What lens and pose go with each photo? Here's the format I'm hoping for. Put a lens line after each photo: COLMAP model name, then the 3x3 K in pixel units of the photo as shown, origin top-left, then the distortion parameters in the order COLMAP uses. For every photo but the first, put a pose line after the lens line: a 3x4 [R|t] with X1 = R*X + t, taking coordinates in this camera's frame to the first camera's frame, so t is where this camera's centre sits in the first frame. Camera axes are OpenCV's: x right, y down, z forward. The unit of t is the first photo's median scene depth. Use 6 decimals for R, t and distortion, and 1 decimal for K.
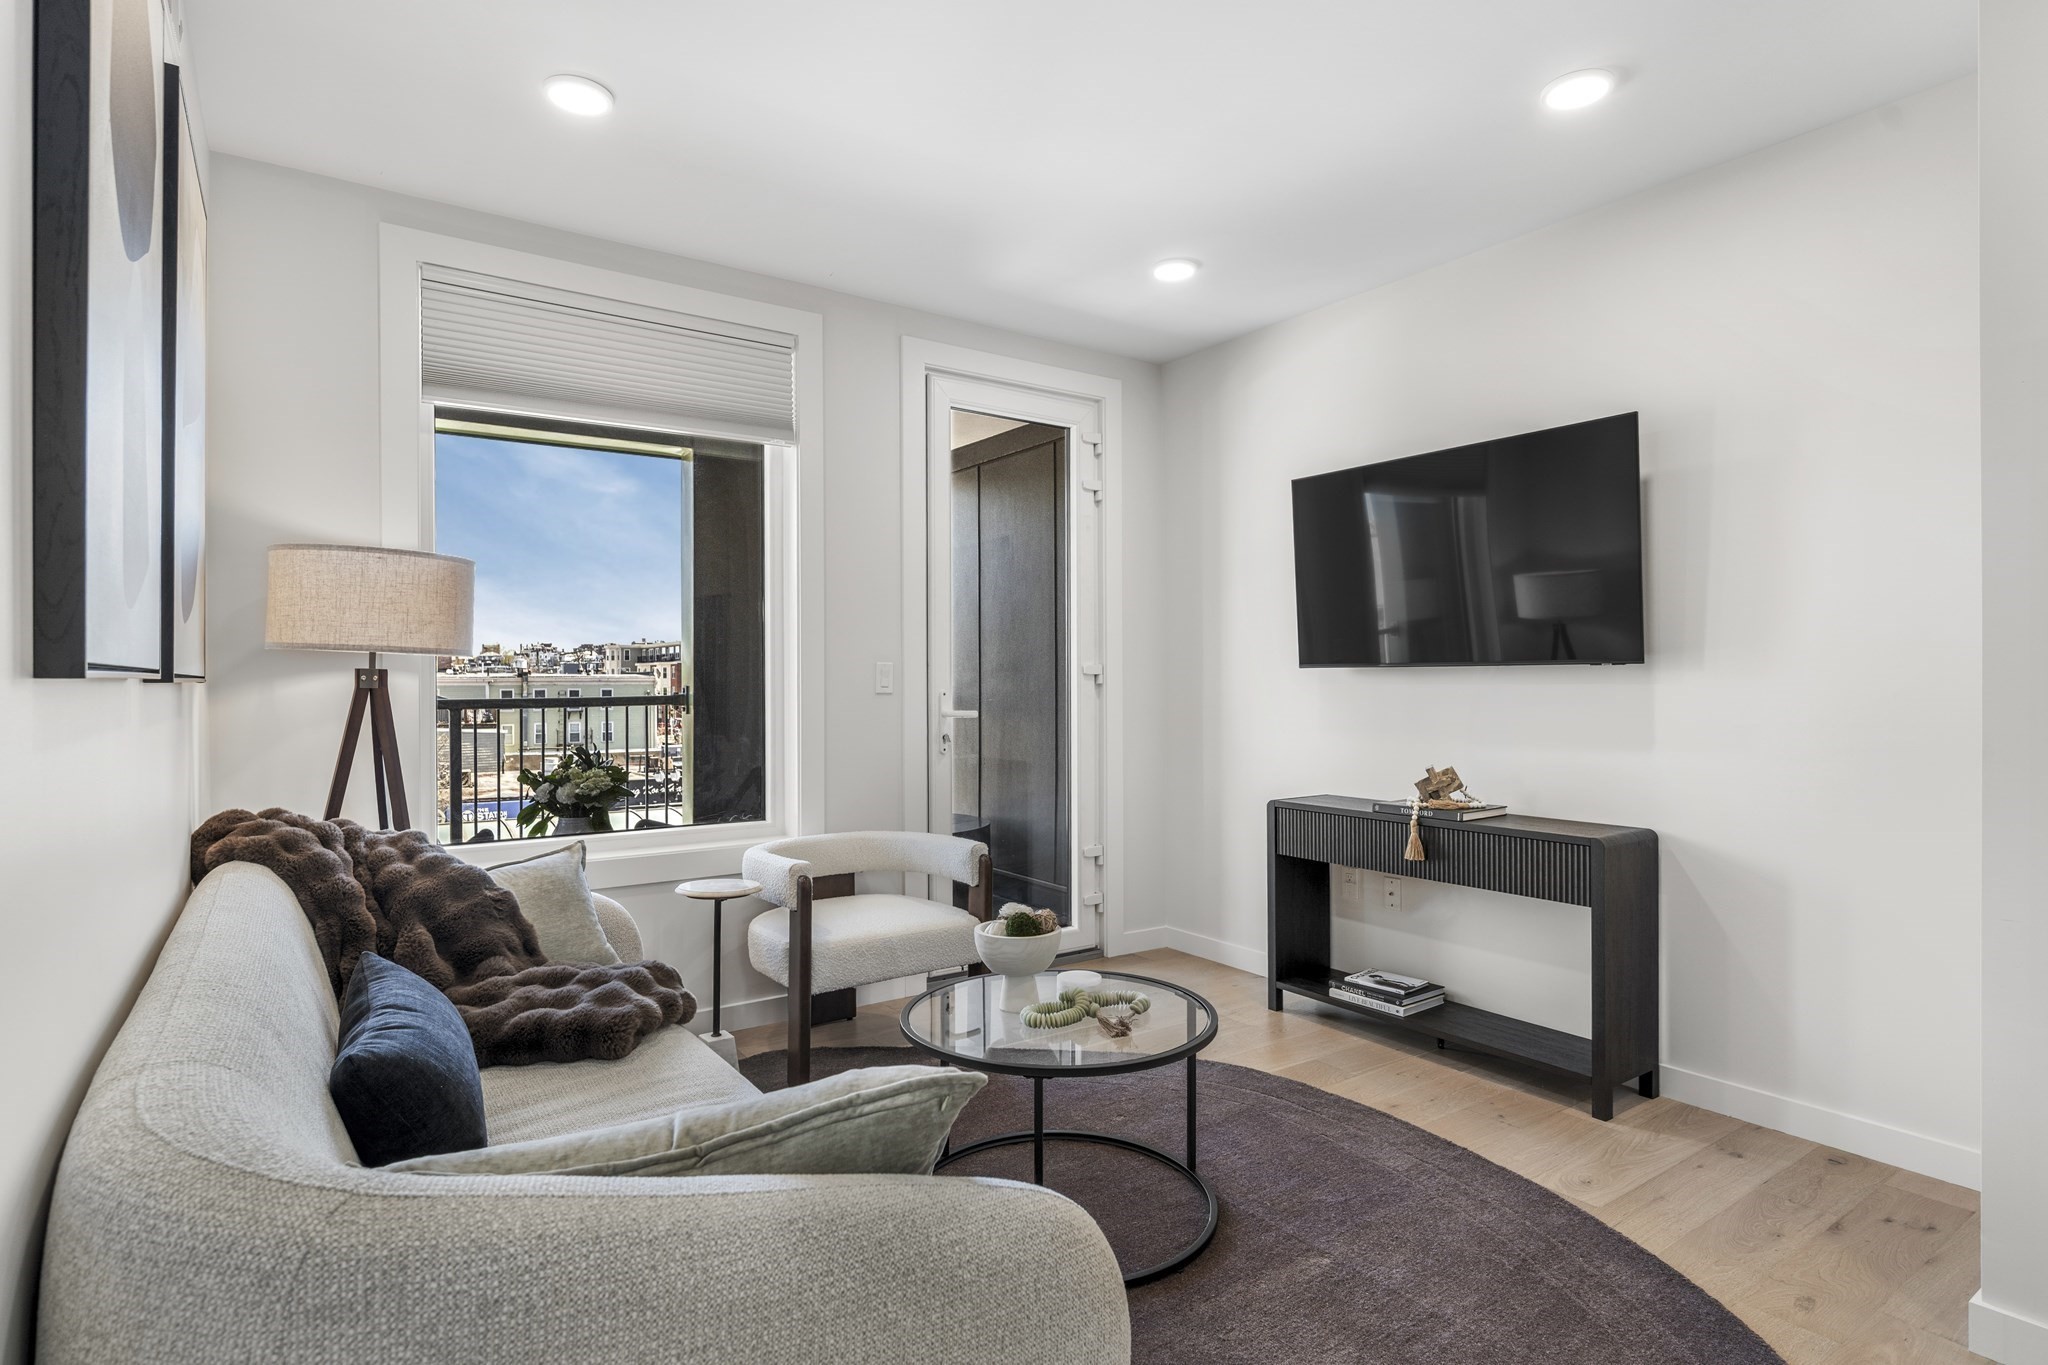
lens RADIAL K [[1045.4, 0, 1024.3], [0, 1045.4, 690.5], [0, 0, 1]] dist [0.000576, -0.000157]
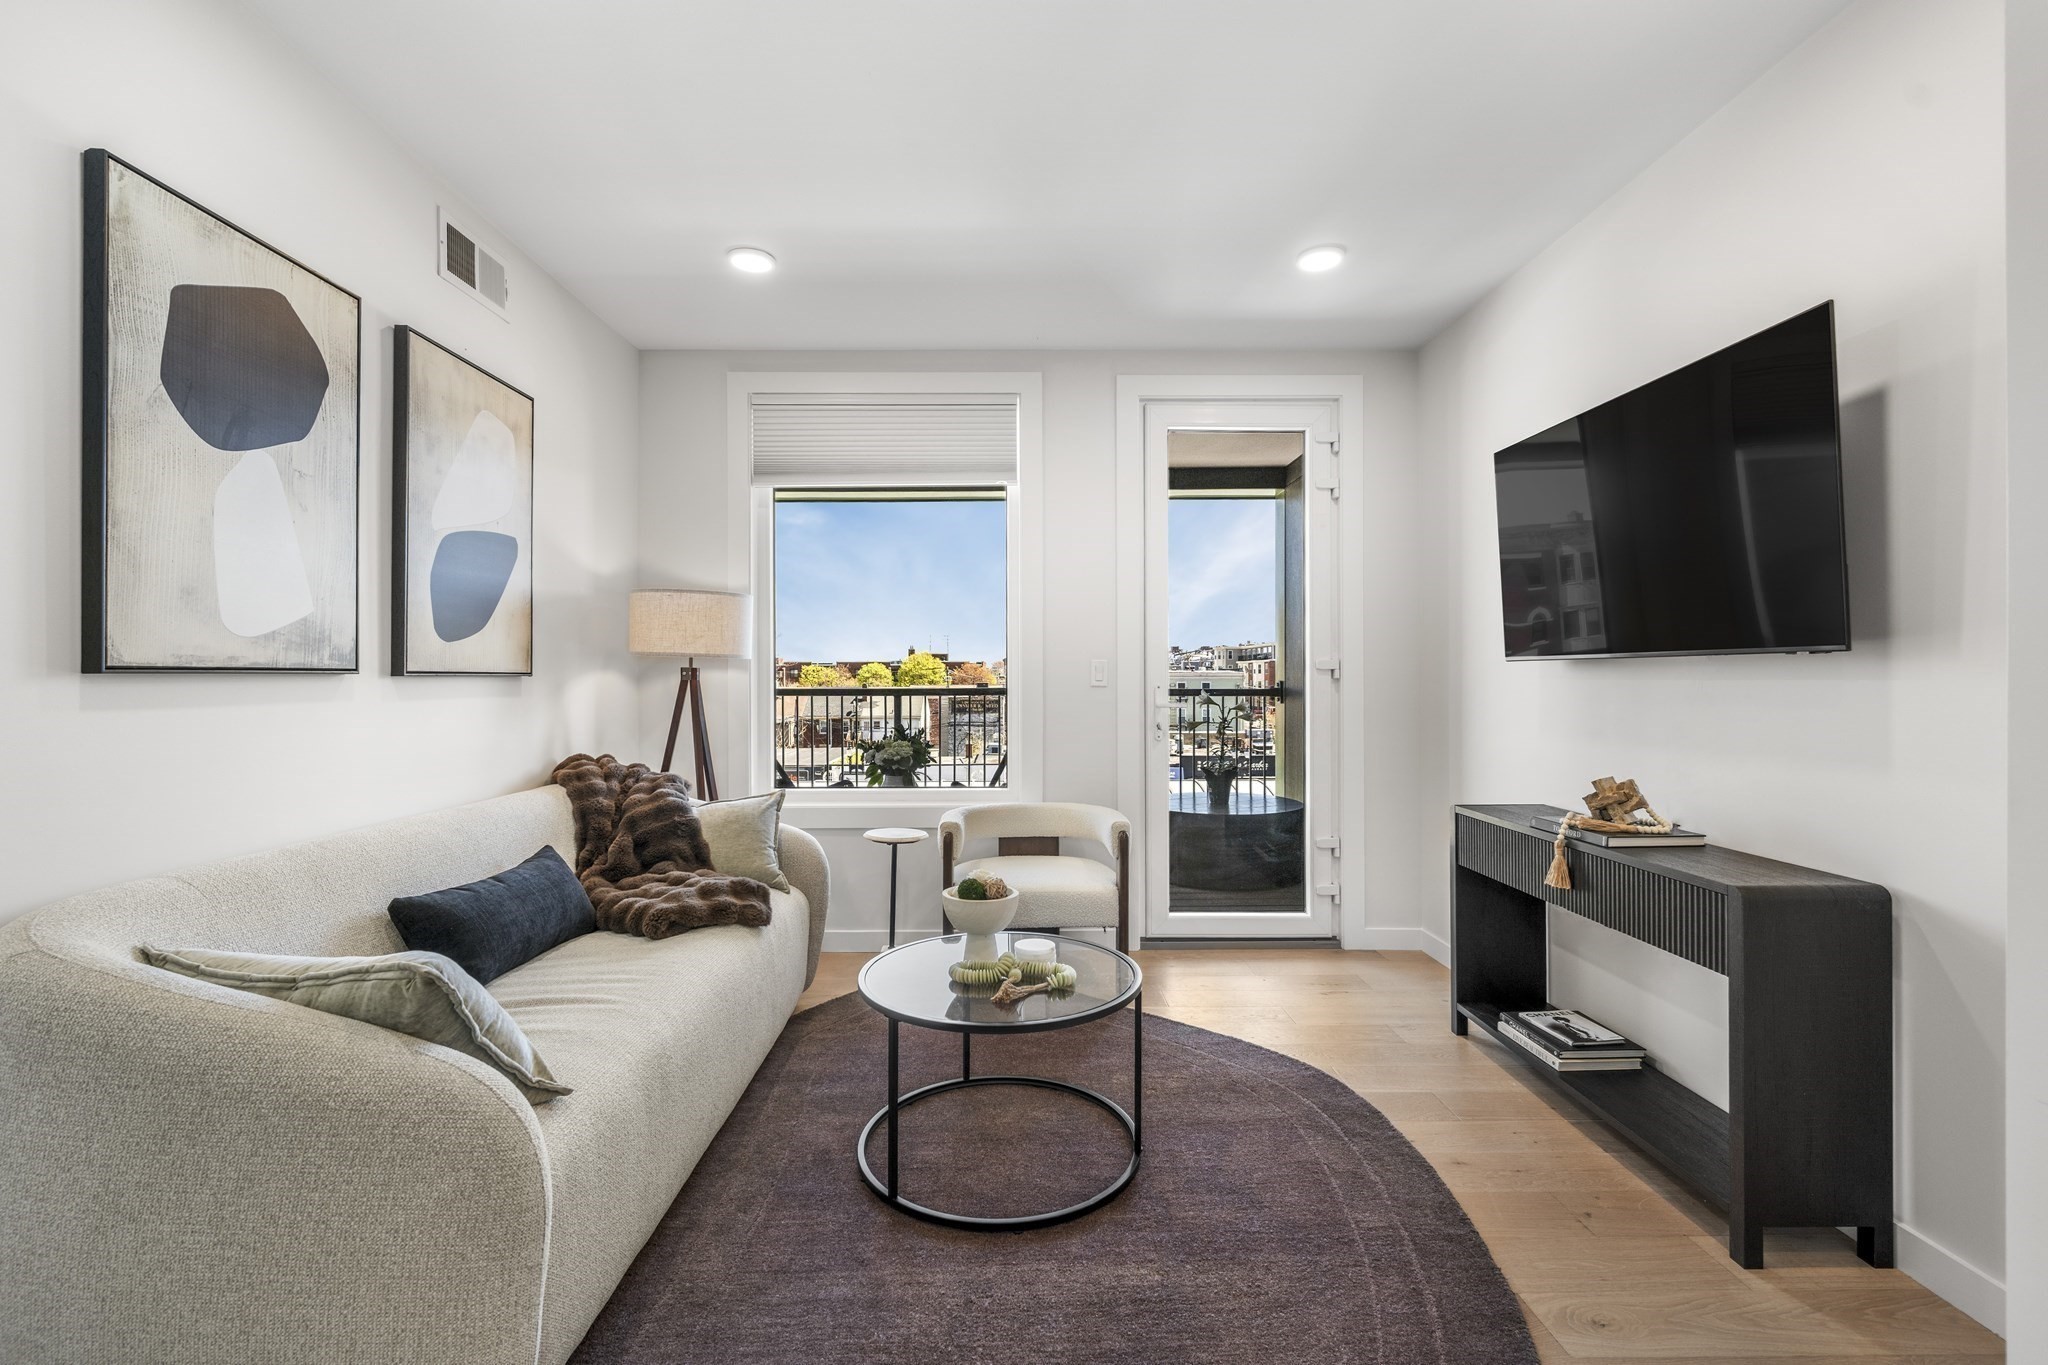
lens RADIAL K [[885.4, 0, 1024.0], [0, 885.4, 682.5], [0, 0, 1]] dist [-0.000619, 0.000061]
pose [[0.828693, 0.003879, -0.559689, 0.397703], [-0.004824, 0.999988, -0.000211, -0.000790], [0.559682, 0.002875, 0.828703, 0.157738]]
